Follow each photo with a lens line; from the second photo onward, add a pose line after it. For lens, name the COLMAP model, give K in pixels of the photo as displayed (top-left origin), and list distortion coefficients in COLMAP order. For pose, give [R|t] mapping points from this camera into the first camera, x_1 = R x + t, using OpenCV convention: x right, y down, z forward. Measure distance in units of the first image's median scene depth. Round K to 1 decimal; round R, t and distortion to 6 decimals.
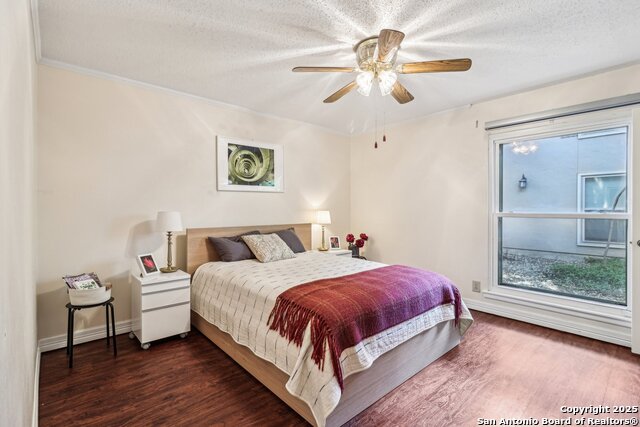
lens RADIAL K [[296.5, 0, 317.9], [0, 296.5, 209.4], [0, 0, 1]] dist [-0.003264, 0.000008]
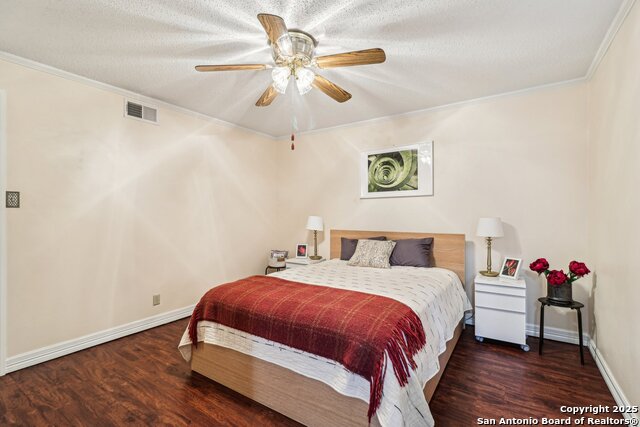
lens RADIAL K [[296.5, 0, 318.8], [0, 296.5, 213.2], [0, 0, 1]] dist [-0.003264, 0.000008]
pose [[0.263235, -0.006236, -0.964711, 0.679096], [-0.008965, 0.999920, -0.008910, 0.004202], [0.964690, 0.010994, 0.263158, 0.507673]]
